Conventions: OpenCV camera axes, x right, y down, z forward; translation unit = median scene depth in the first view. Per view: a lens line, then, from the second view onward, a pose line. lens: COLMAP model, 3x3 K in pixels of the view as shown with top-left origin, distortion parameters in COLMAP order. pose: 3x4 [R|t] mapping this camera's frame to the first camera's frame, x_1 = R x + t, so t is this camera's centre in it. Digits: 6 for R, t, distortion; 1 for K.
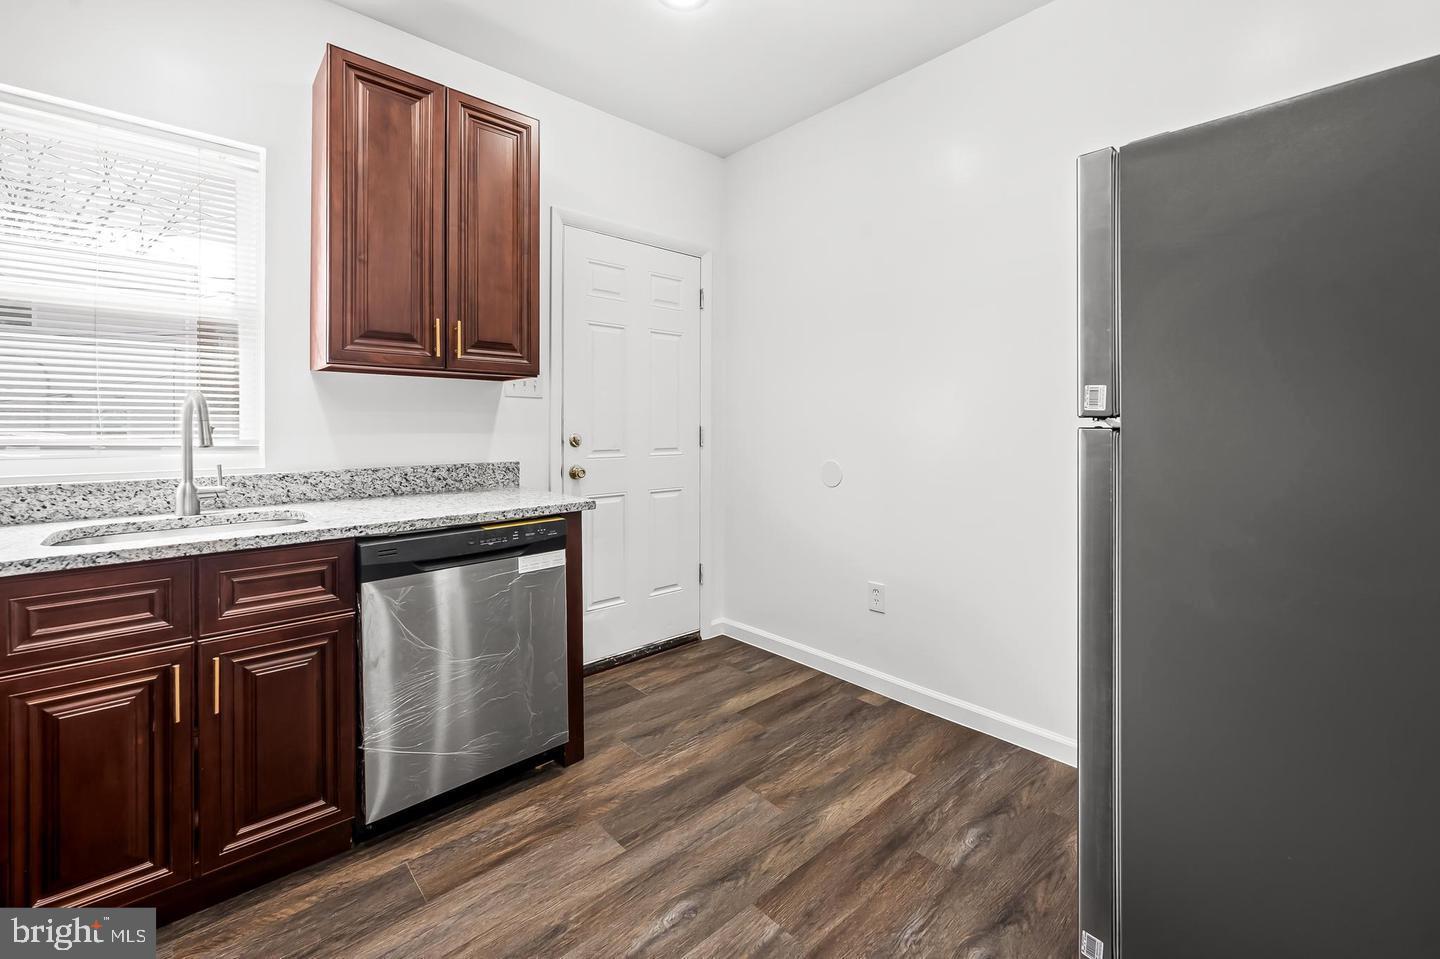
lens RADIAL K [[597.1, 0, 746.0], [0, 597.1, 418.7], [0, 0, 1]] dist [-0.001514, 0.000107]
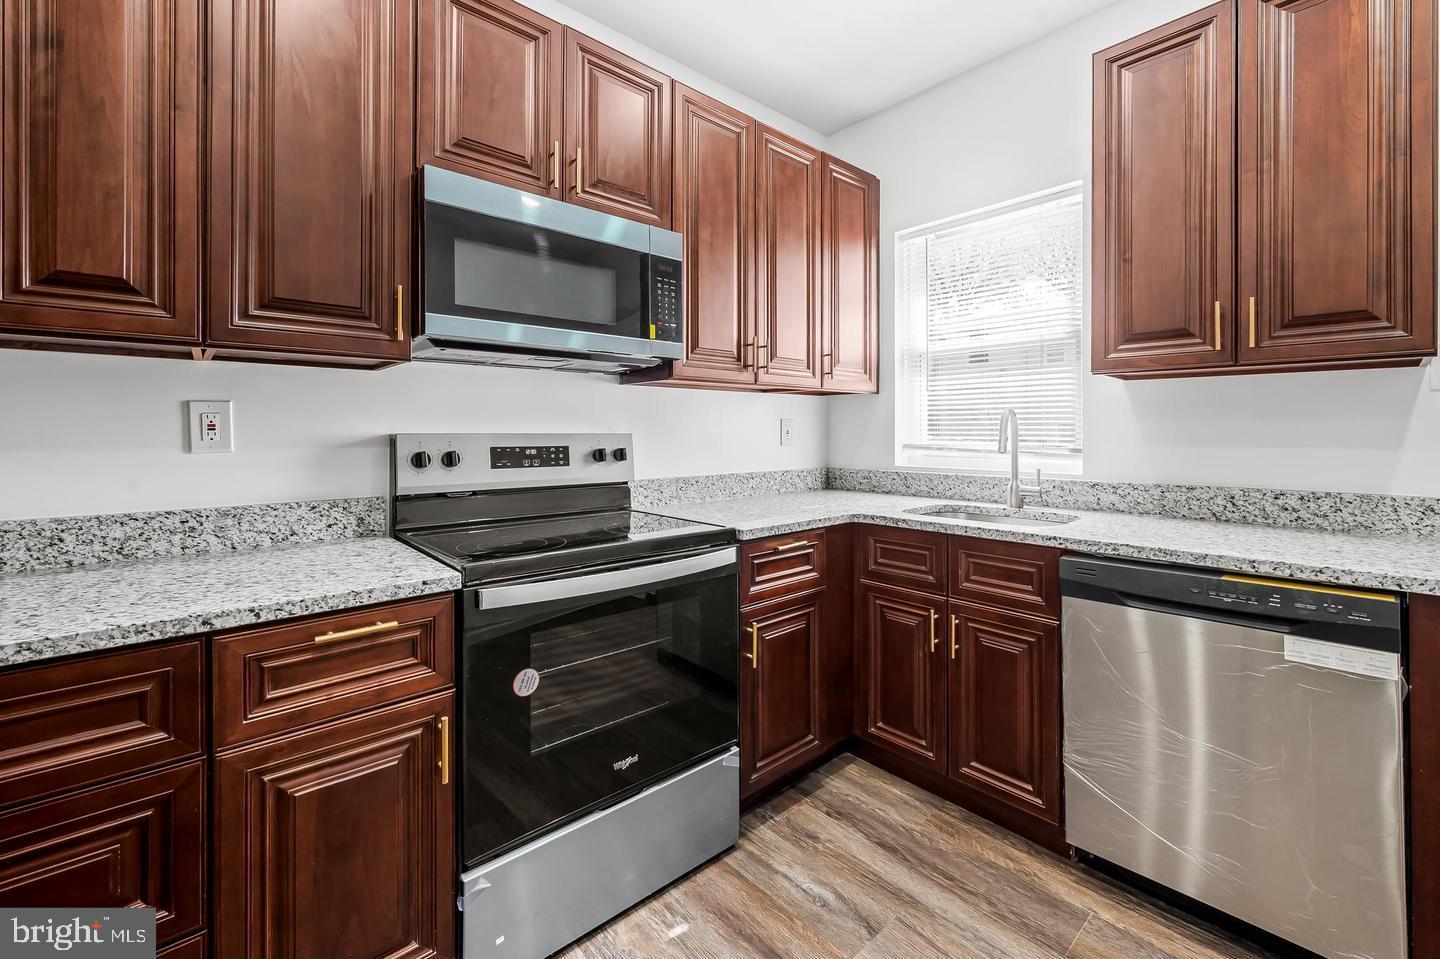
lens RADIAL K [[597.1, 0, 726.5], [0, 597.1, 434.0], [0, 0, 1]] dist [-0.001514, 0.000107]
pose [[-0.025013, 0.001502, -0.999686, 0.324025], [0.007547, 0.999971, 0.001314, 0.001264], [0.999659, -0.007512, -0.025024, 0.418978]]
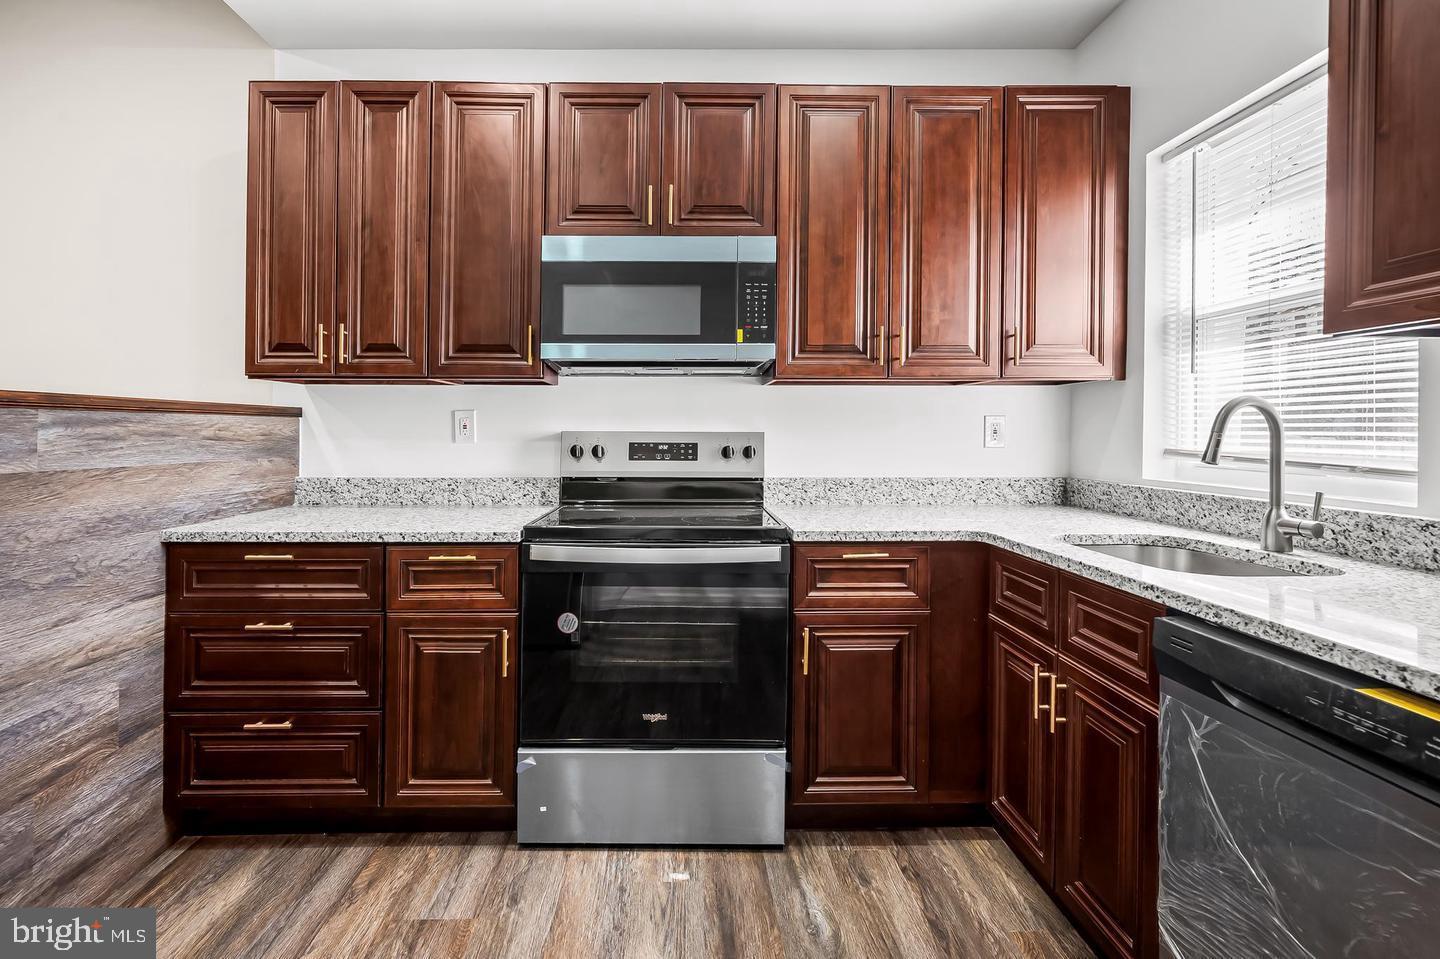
lens RADIAL K [[640.4, 0, 696.0], [0, 640.4, 431.2], [0, 0, 1]] dist [-0.000965, -0.001799]
pose [[-0.677915, -0.003887, -0.735130, 0.212594], [0.001469, 0.999977, -0.006642, 0.006685], [0.735139, -0.005583, -0.677893, 0.988439]]
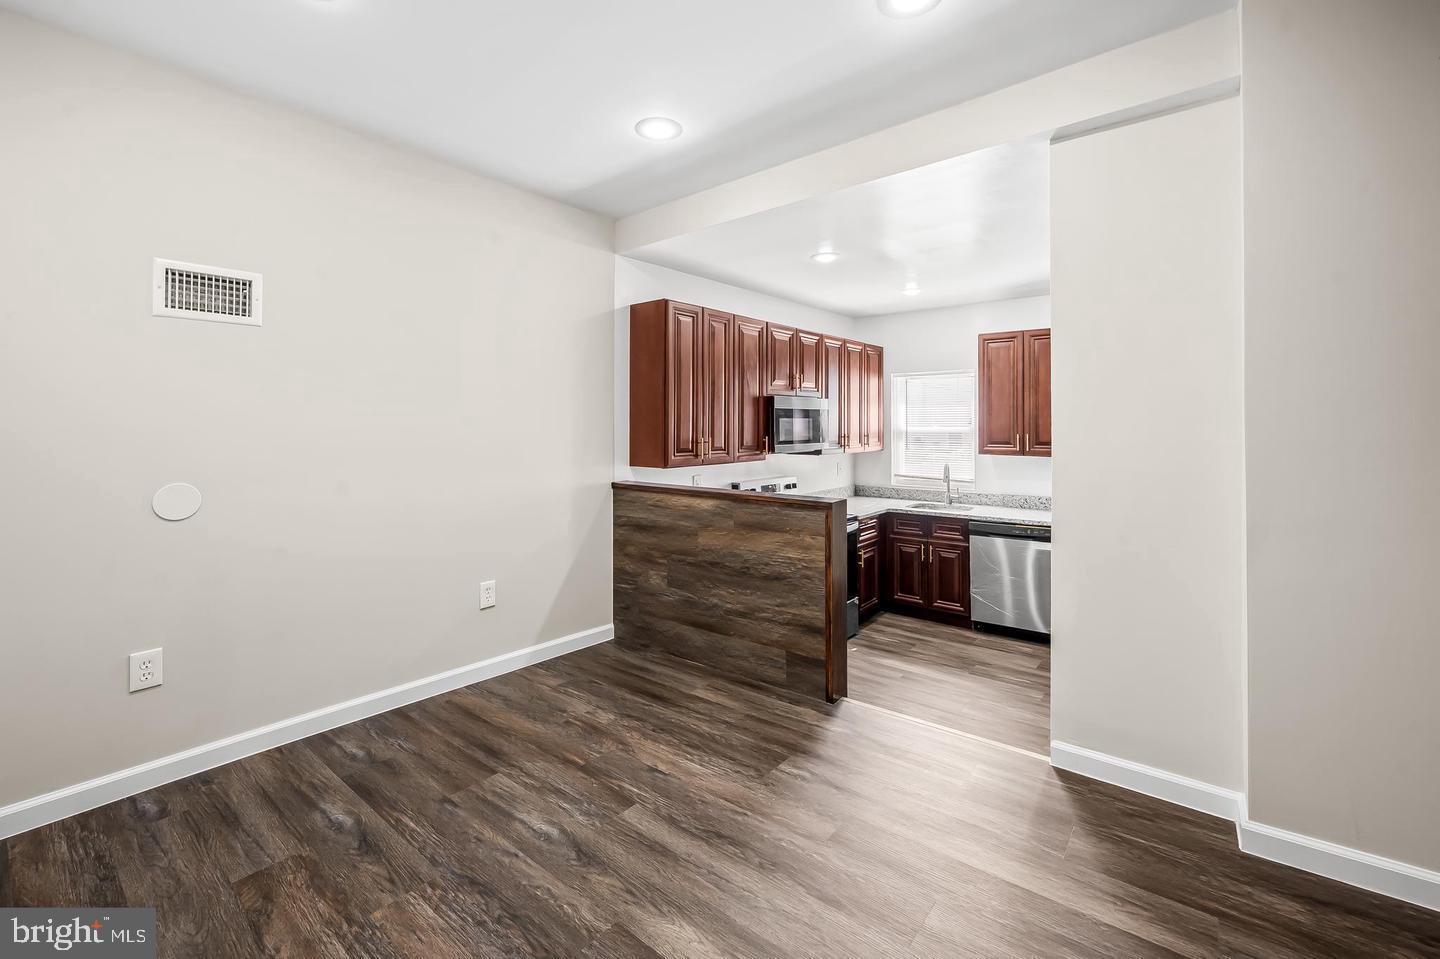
lens RADIAL K [[597.1, 0, 720.9], [0, 597.1, 425.9], [0, 0, 1]] dist [-0.001514, 0.000107]
pose [[0.130229, 0.004271, -0.991475, 1.837826], [0.011063, 0.999922, 0.005760, -0.252730], [0.991422, -0.011719, 0.130172, -0.500308]]
